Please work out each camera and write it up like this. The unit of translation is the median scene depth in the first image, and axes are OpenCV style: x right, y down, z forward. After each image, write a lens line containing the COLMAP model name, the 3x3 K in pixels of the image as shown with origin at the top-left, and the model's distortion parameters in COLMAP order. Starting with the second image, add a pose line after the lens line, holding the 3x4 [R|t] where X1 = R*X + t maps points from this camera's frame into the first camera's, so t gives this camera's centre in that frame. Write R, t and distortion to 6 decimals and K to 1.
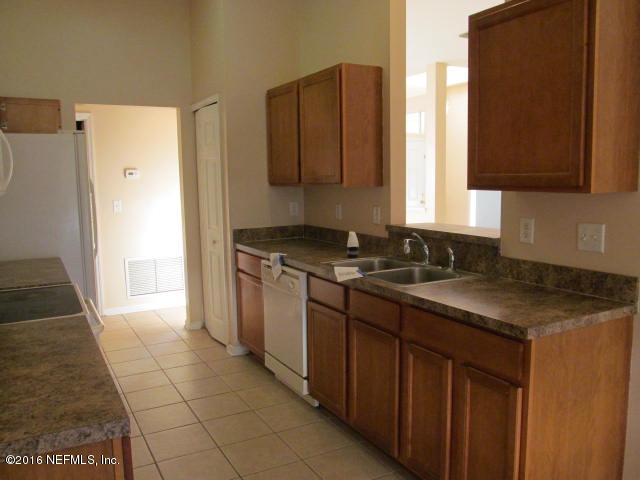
lens RADIAL K [[539.2, 0, 315.3], [0, 539.2, 241.8], [0, 0, 1]] dist [-0.015525, 0.000647]
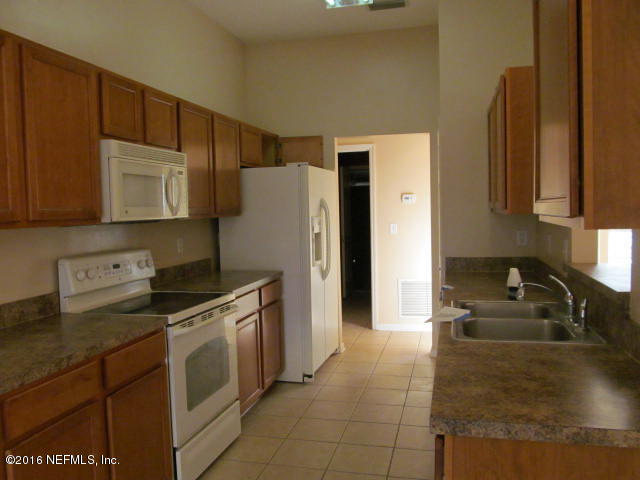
lens RADIAL K [[539.2, 0, 318.0], [0, 539.2, 237.7], [0, 0, 1]] dist [-0.015525, 0.000647]
pose [[0.745076, 0.040254, -0.665763, 0.298294], [-0.072473, 0.997153, -0.020816, -0.020182], [0.663030, 0.063759, 0.745873, 0.141326]]
